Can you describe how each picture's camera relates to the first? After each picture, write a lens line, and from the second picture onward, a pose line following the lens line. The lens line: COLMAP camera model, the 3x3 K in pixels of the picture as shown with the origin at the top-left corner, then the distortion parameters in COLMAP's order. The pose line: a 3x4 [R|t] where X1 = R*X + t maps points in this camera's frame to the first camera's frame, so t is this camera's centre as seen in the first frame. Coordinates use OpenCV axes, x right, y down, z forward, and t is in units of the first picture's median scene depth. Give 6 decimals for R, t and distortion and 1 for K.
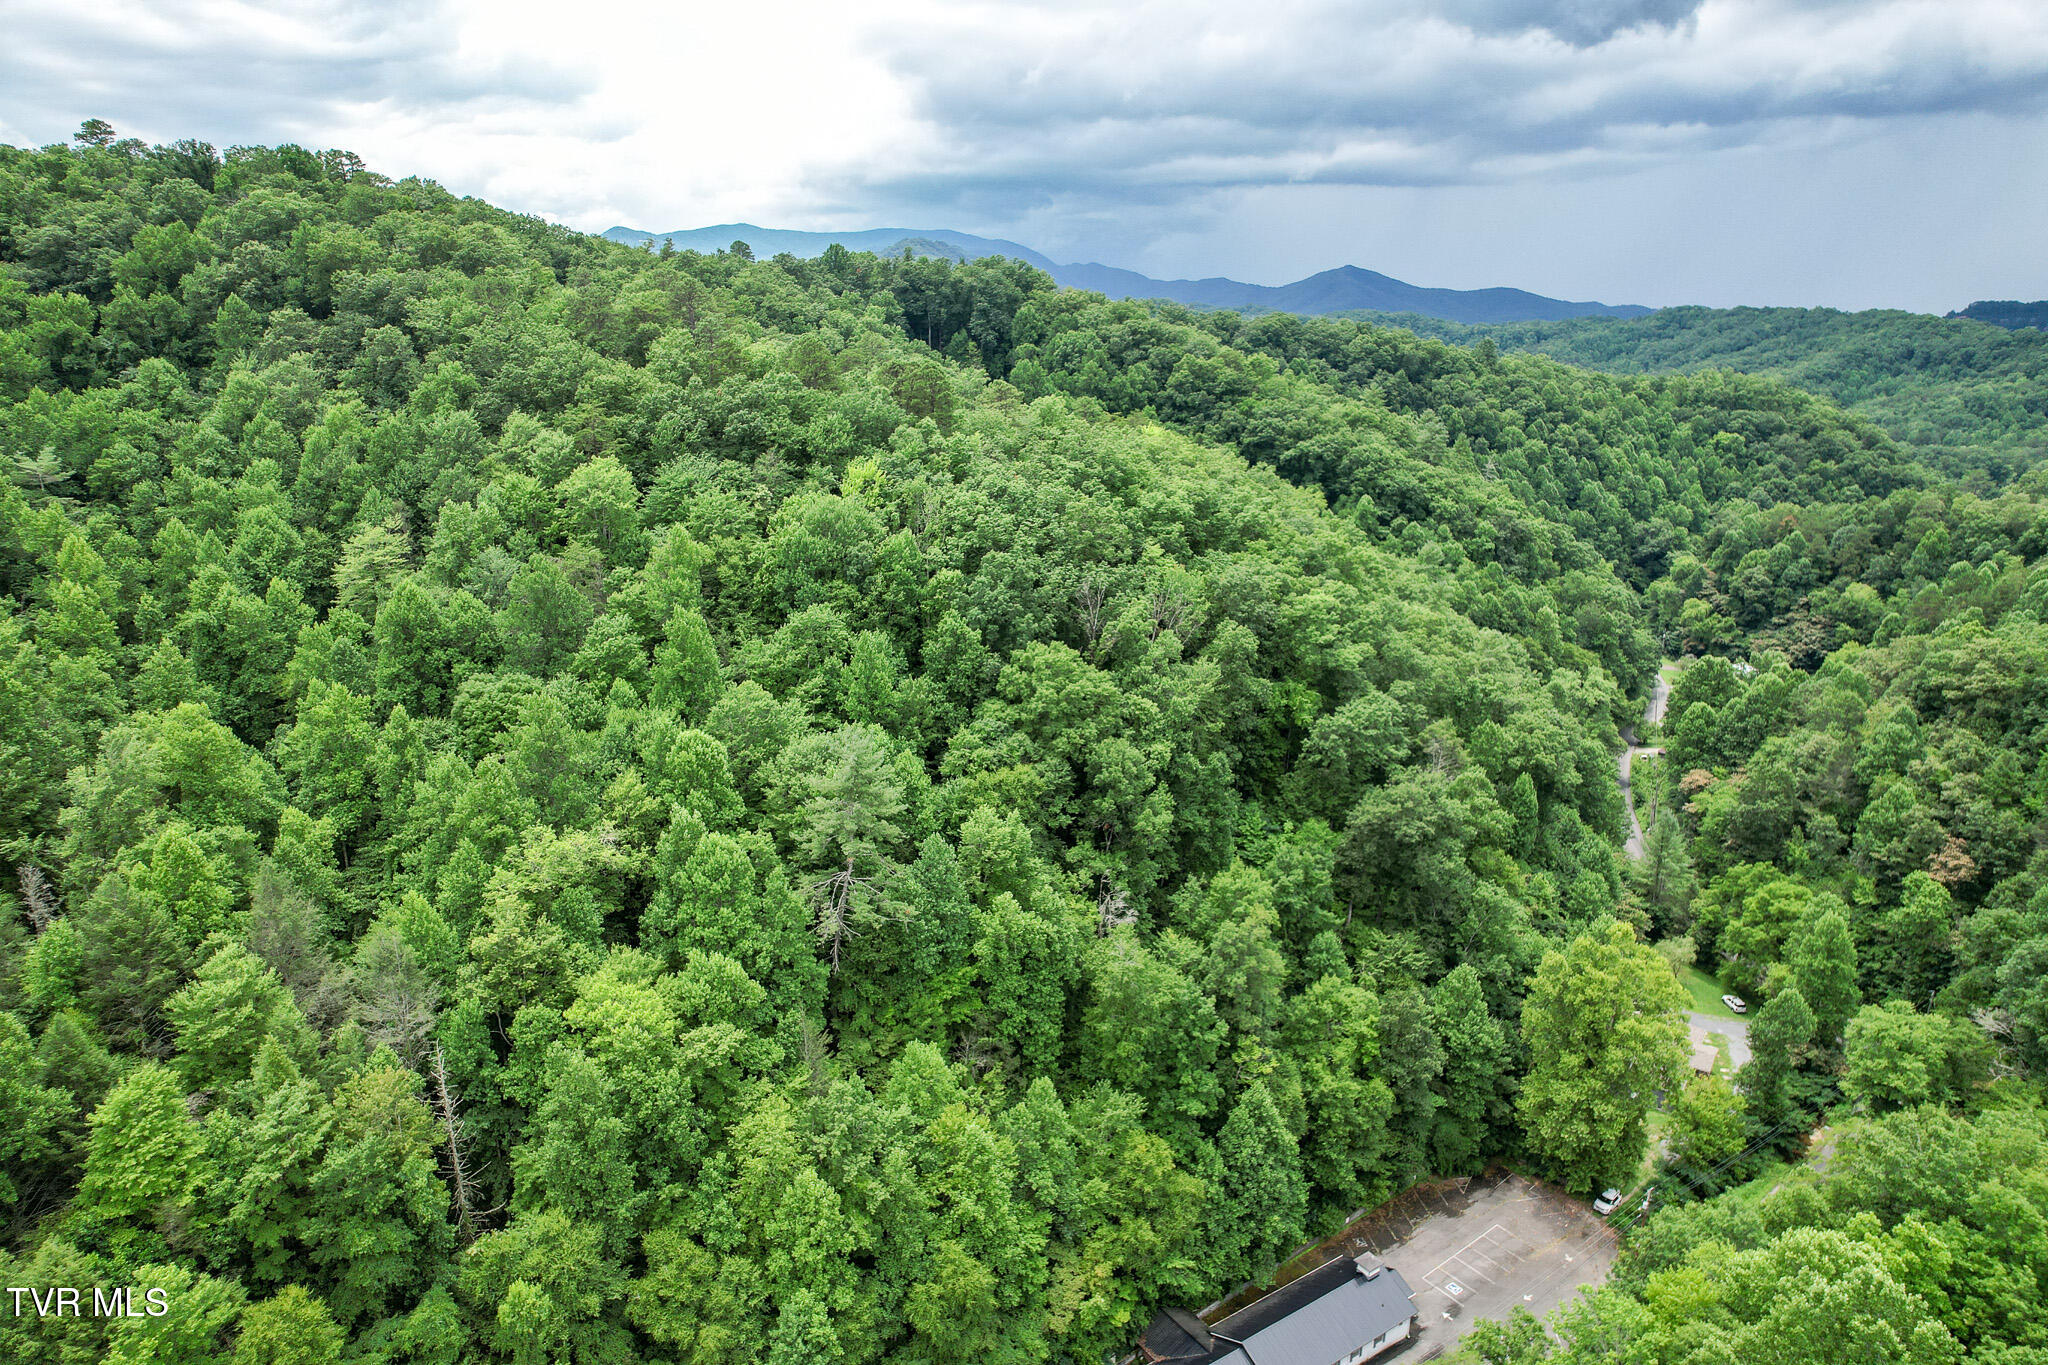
lens RADIAL K [[1309.6, 0, 1027.5], [0, 1309.6, 700.5], [0, 0, 1]] dist [-0.071027, 0.062795]
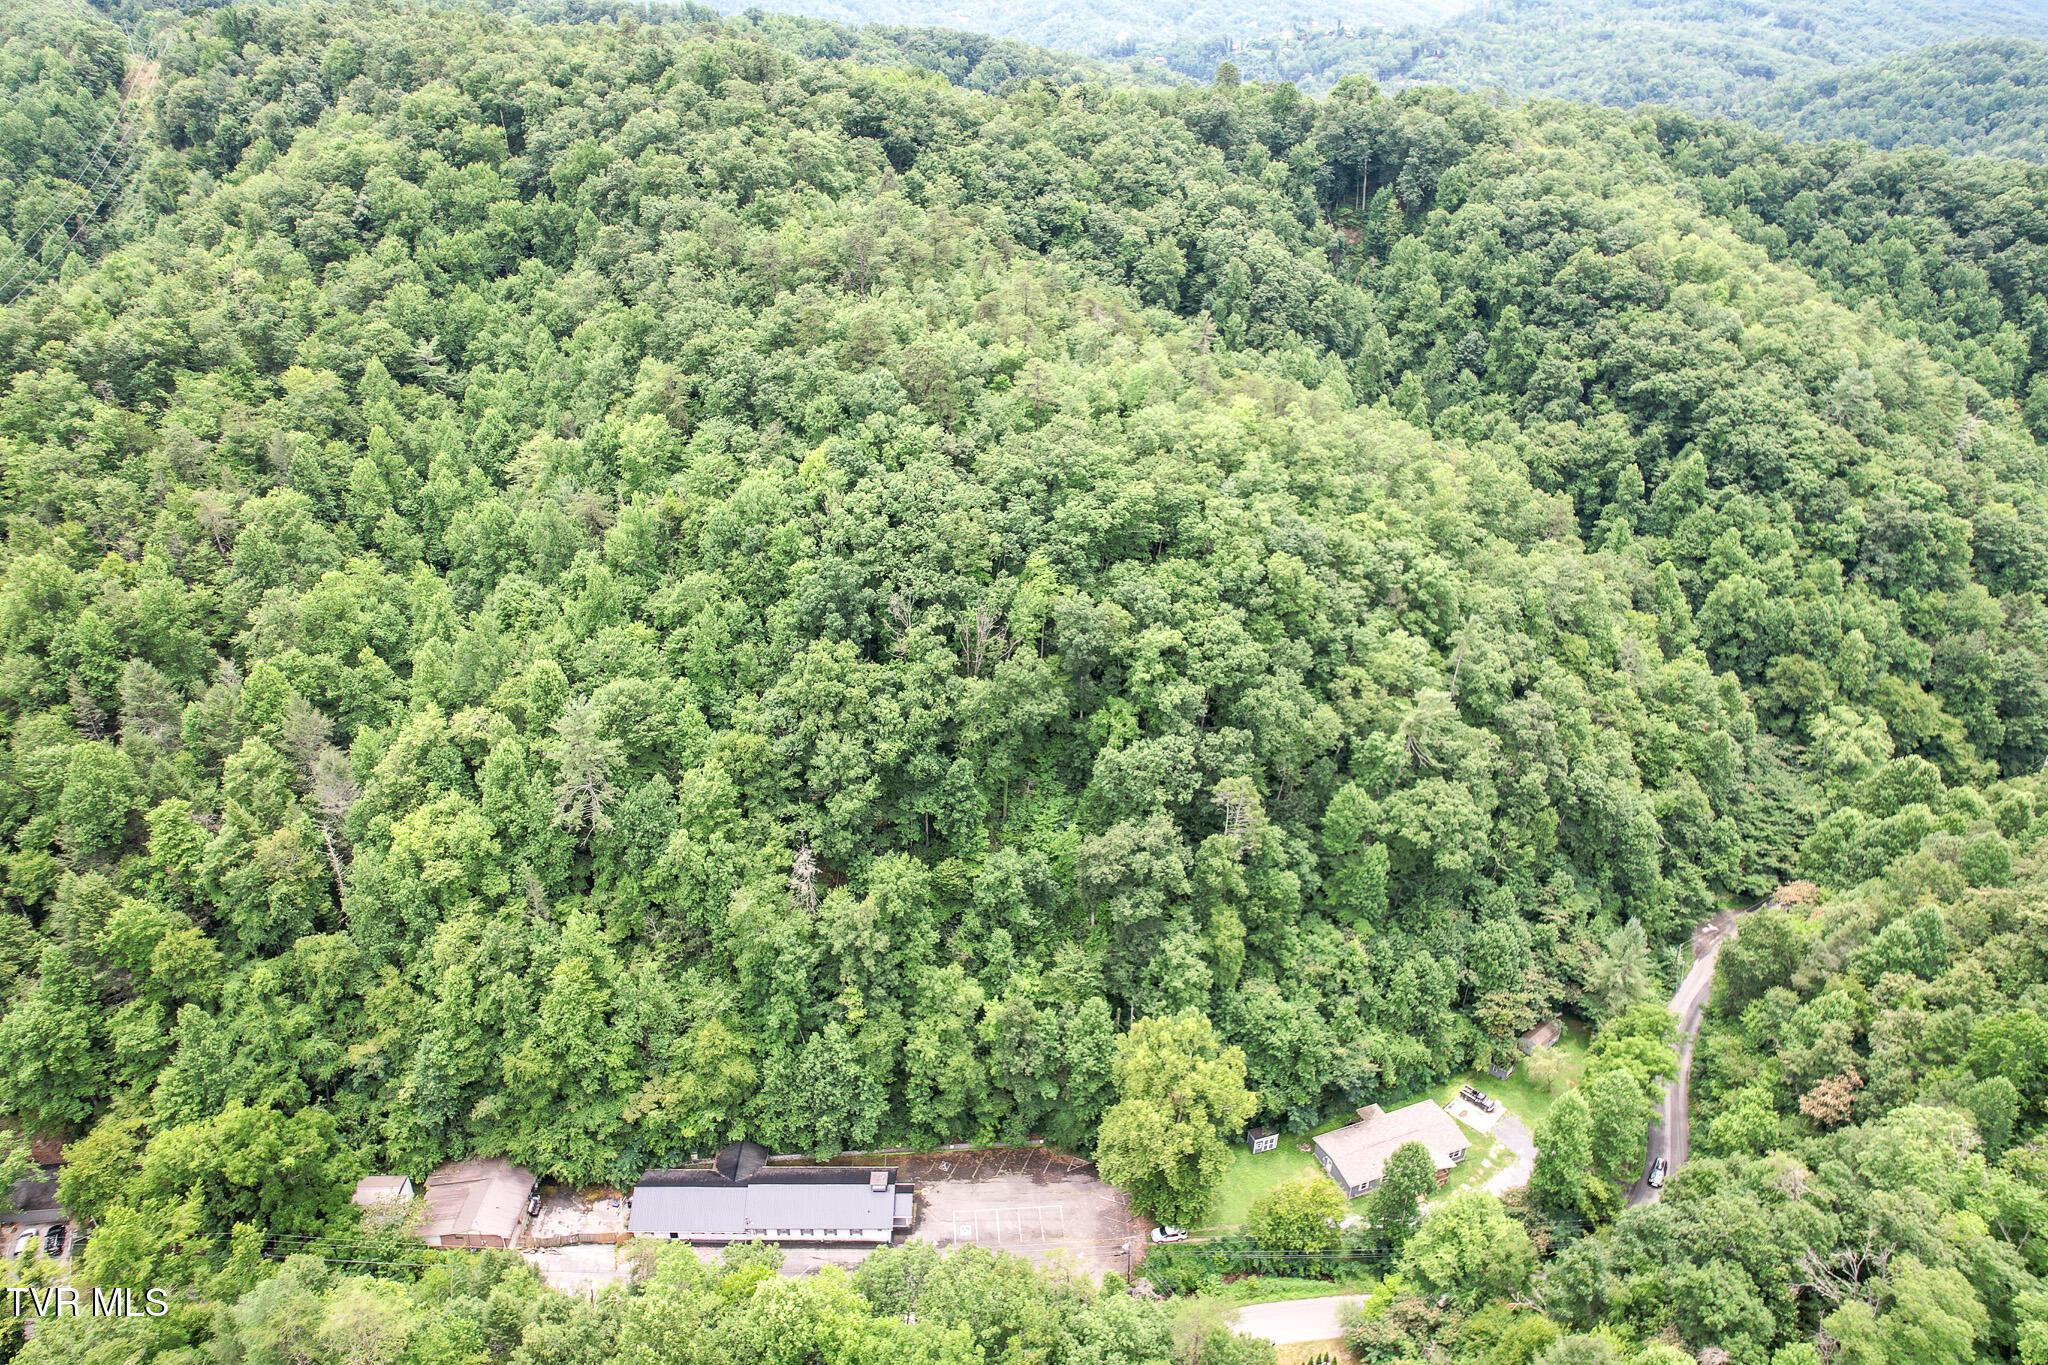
lens RADIAL K [[1309.6, 0, 1033.6], [0, 1309.6, 696.3], [0, 0, 1]] dist [-0.071027, 0.062795]
pose [[0.839683, 0.263595, -0.474816, 0.327979], [-0.159498, 0.955447, 0.248357, -0.139929], [0.519127, -0.132809, 0.844315, 0.015944]]
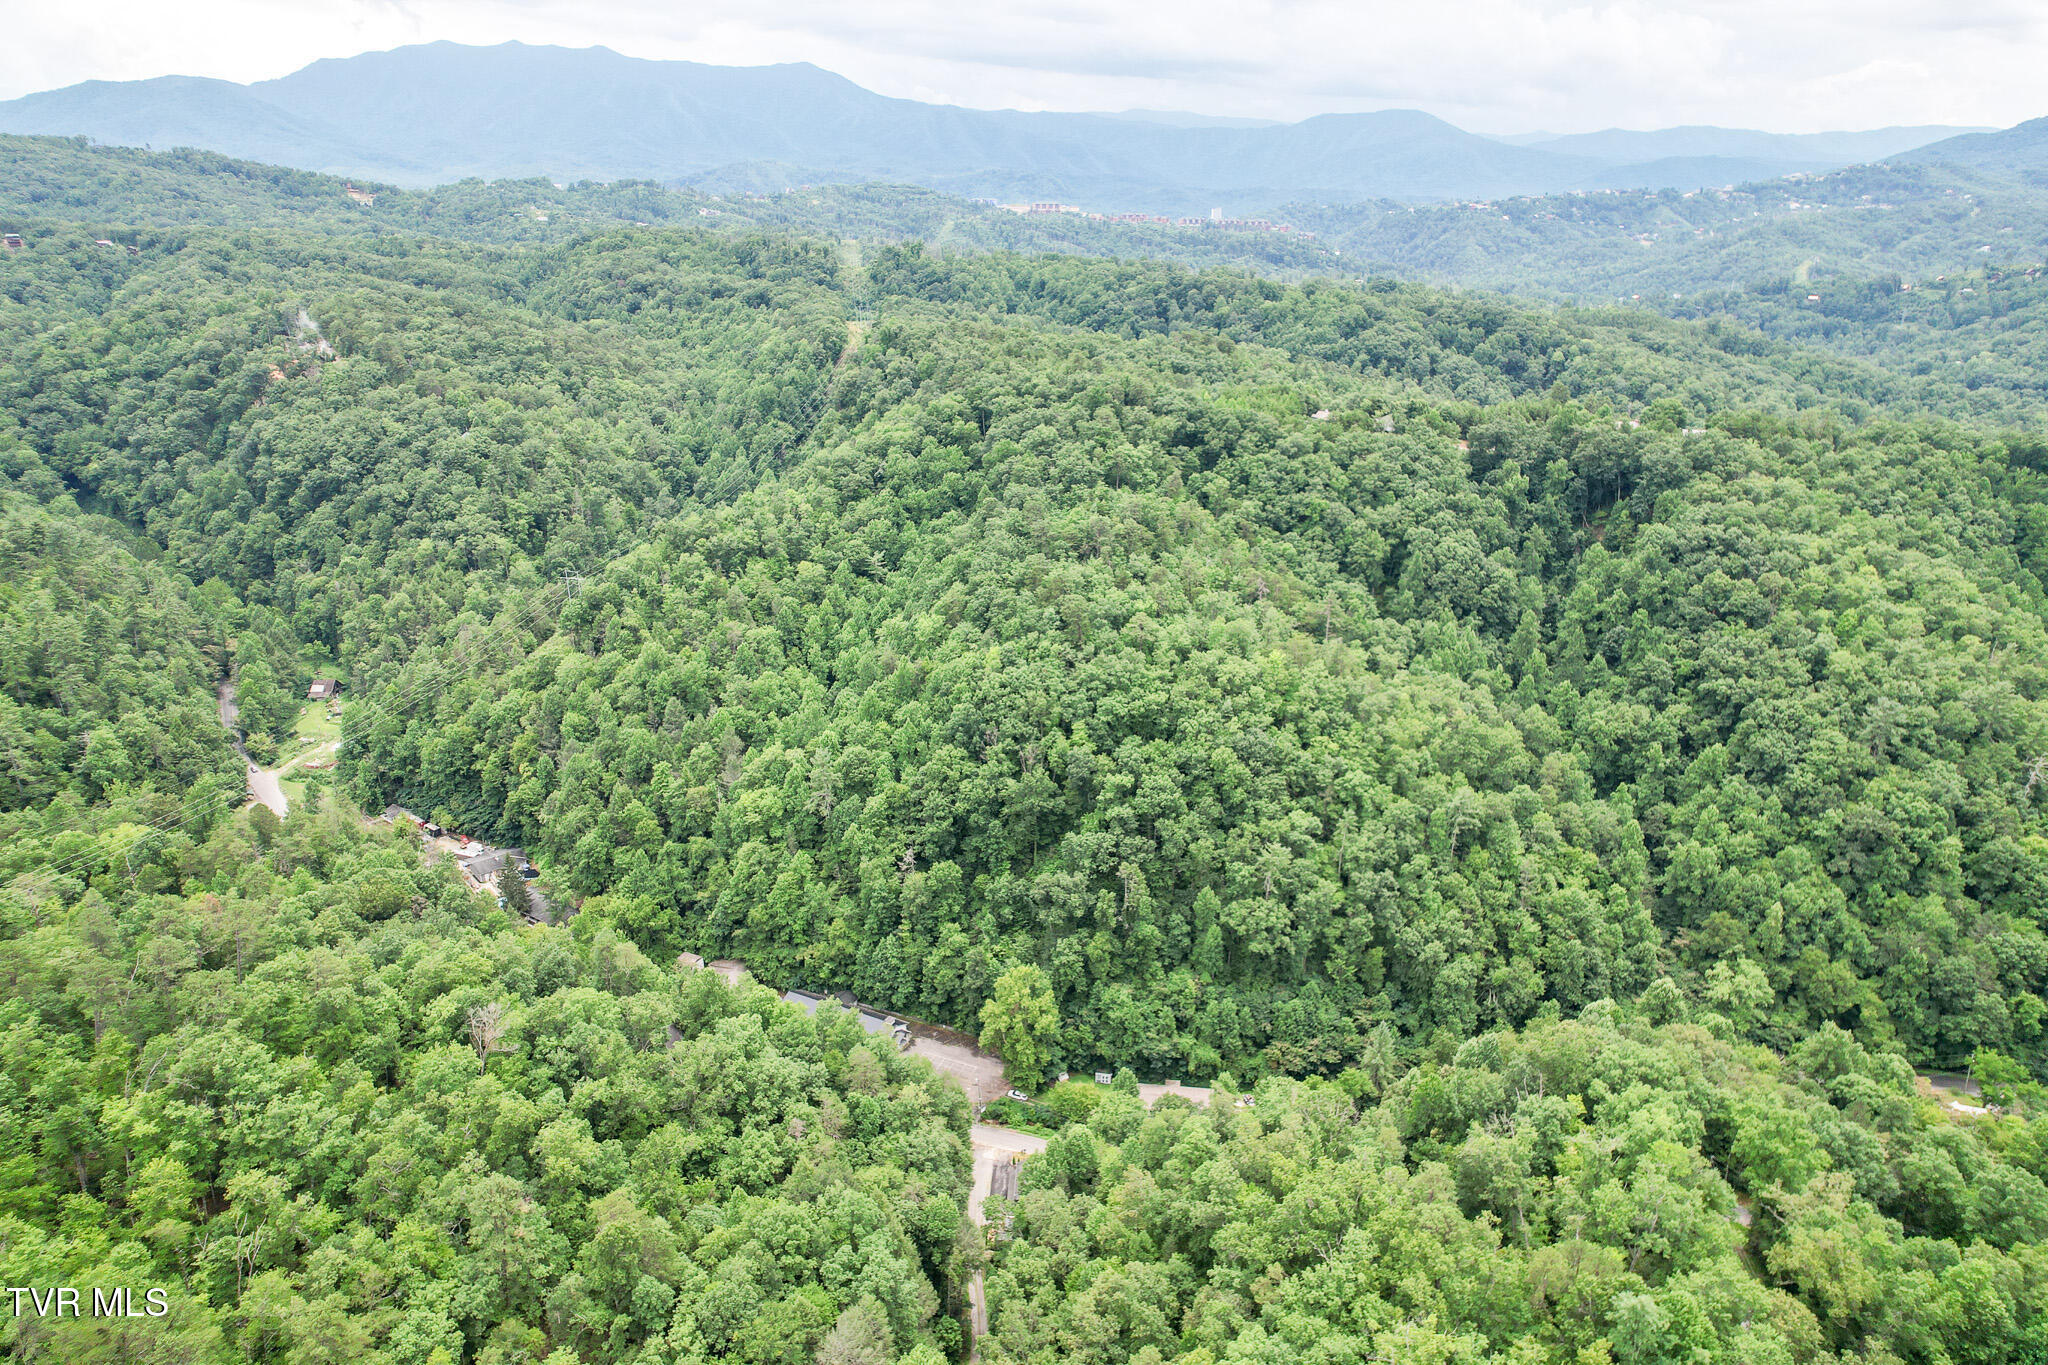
lens RADIAL K [[1309.6, 0, 1032.1], [0, 1309.6, 690.2], [0, 0, 1]] dist [-0.071027, 0.062795]
pose [[0.466871, 0.305323, -0.829945, 0.843335], [-0.236828, 0.947394, 0.215307, -0.286591], [0.852023, 0.096033, 0.514620, -0.046149]]
